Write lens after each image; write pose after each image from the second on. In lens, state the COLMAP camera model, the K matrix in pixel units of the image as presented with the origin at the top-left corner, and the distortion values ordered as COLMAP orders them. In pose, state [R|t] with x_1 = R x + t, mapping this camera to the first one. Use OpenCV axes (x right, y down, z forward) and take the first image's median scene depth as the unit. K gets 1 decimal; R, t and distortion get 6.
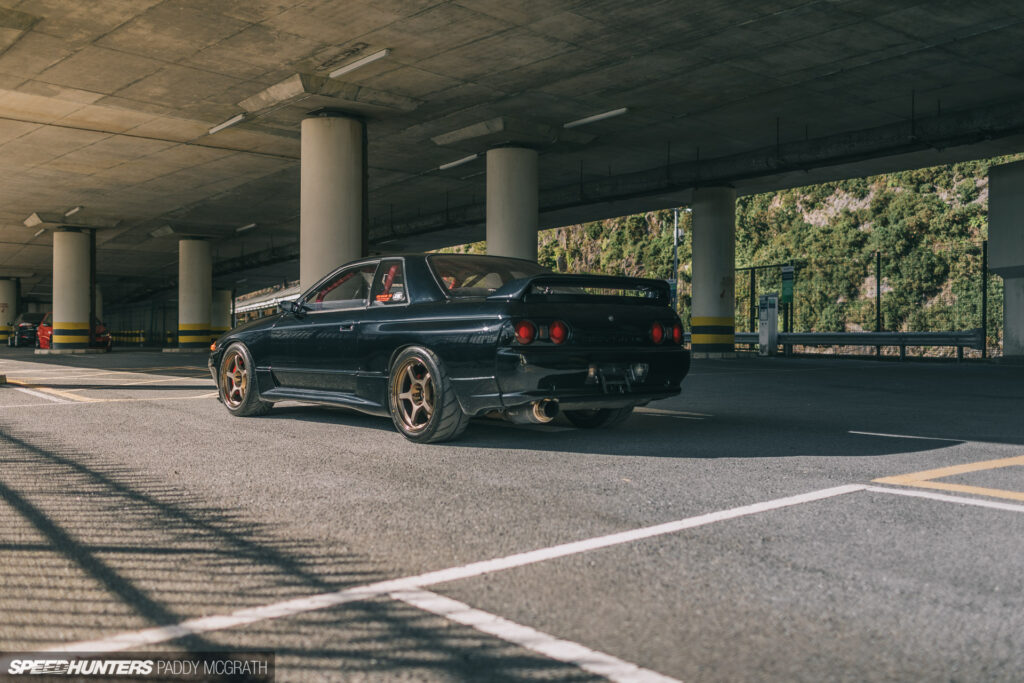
lens RADIAL K [[1040.5, 0, 538.9], [0, 1040.5, 316.8], [0, 0, 1]] dist [0.024766, 0.010179]
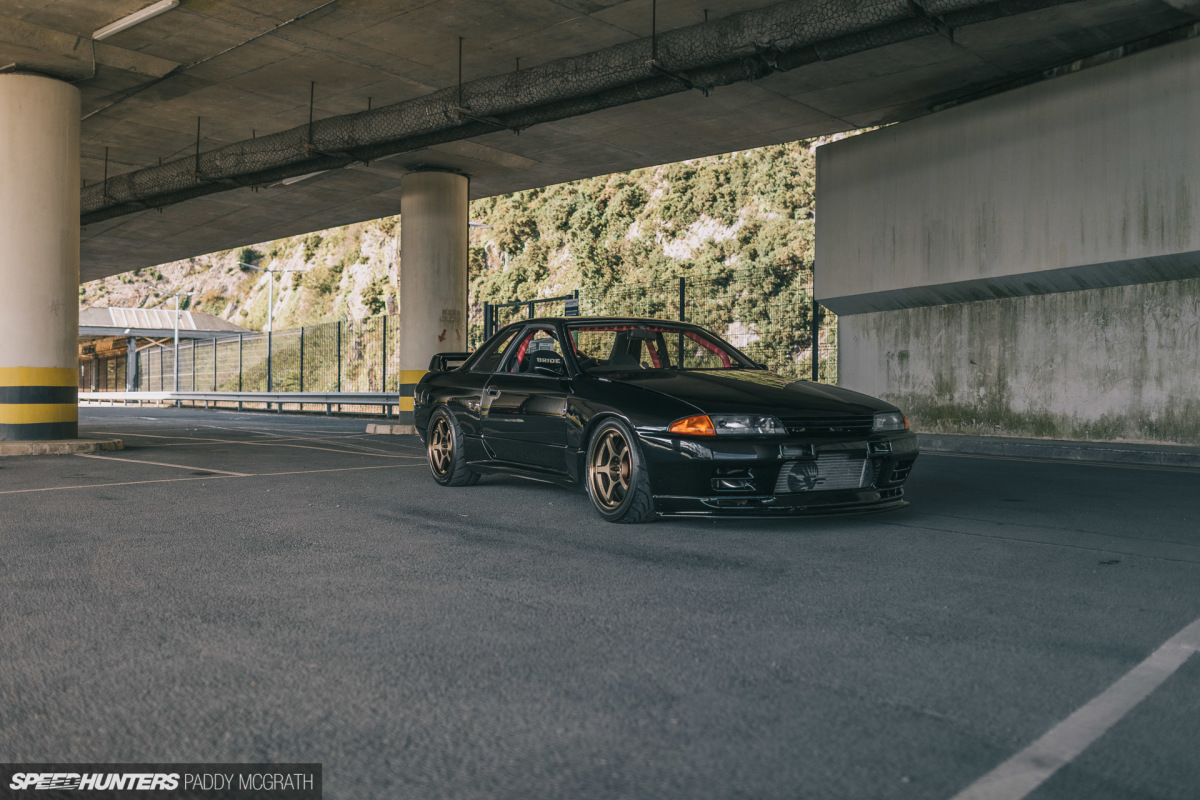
lens RADIAL K [[1155.8, 0, 602.8], [0, 1155.8, 398.8], [0, 0, 1]] dist [0.007307, -0.002428]
pose [[0.989258, 0.003145, 0.146149, 0.084588], [-0.006619, 0.999707, 0.023296, 0.000243], [-0.146033, -0.024013, 0.988988, 0.129706]]
